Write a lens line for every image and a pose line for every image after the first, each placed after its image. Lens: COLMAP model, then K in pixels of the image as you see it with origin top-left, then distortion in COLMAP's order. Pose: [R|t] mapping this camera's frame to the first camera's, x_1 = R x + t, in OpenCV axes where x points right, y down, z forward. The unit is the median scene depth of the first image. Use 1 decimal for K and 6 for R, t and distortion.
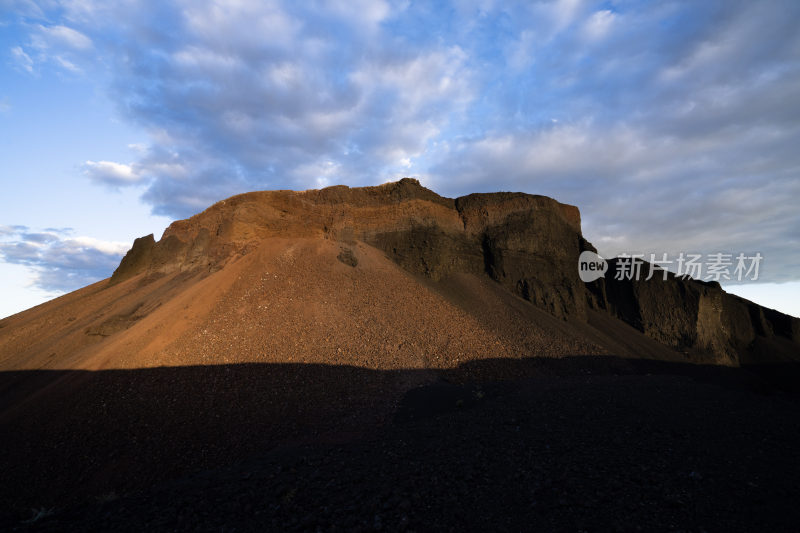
lens RADIAL K [[370.0, 0, 425.8], [0, 370.0, 267.7], [0, 0, 1]] dist [-0.044792, 0.015693]
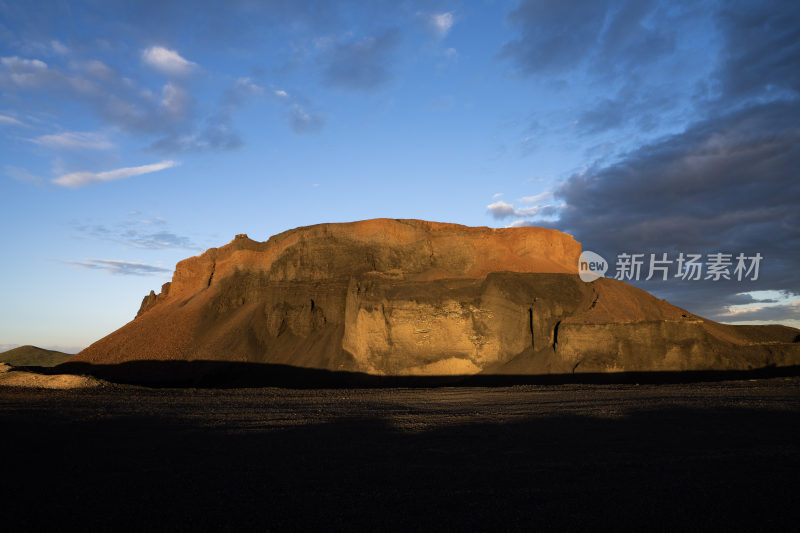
lens RADIAL K [[492.9, 0, 422.8], [0, 492.9, 266.4], [0, 0, 1]] dist [-0.002229, -0.000722]
pose [[0.739175, -0.115650, -0.663509, 1.775426], [0.138498, 0.990194, -0.018299, 0.002496], [0.659119, -0.078369, 0.747944, 0.079731]]
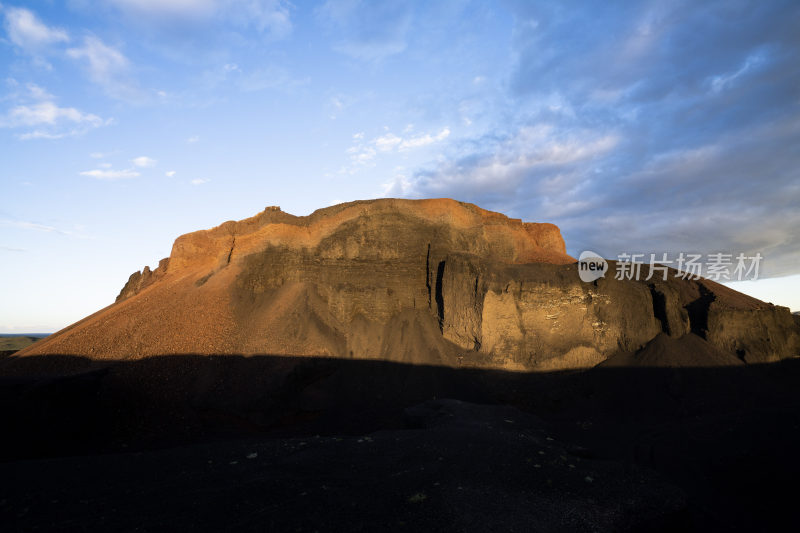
lens RADIAL K [[370.0, 0, 425.8], [0, 370.0, 267.7], [0, 0, 1]] dist [-0.044792, 0.015693]
pose [[0.896141, -0.080661, -0.436378, 0.989298], [0.094968, 0.995419, 0.011030, -0.006738], [0.433489, -0.051326, 0.899696, 0.135351]]
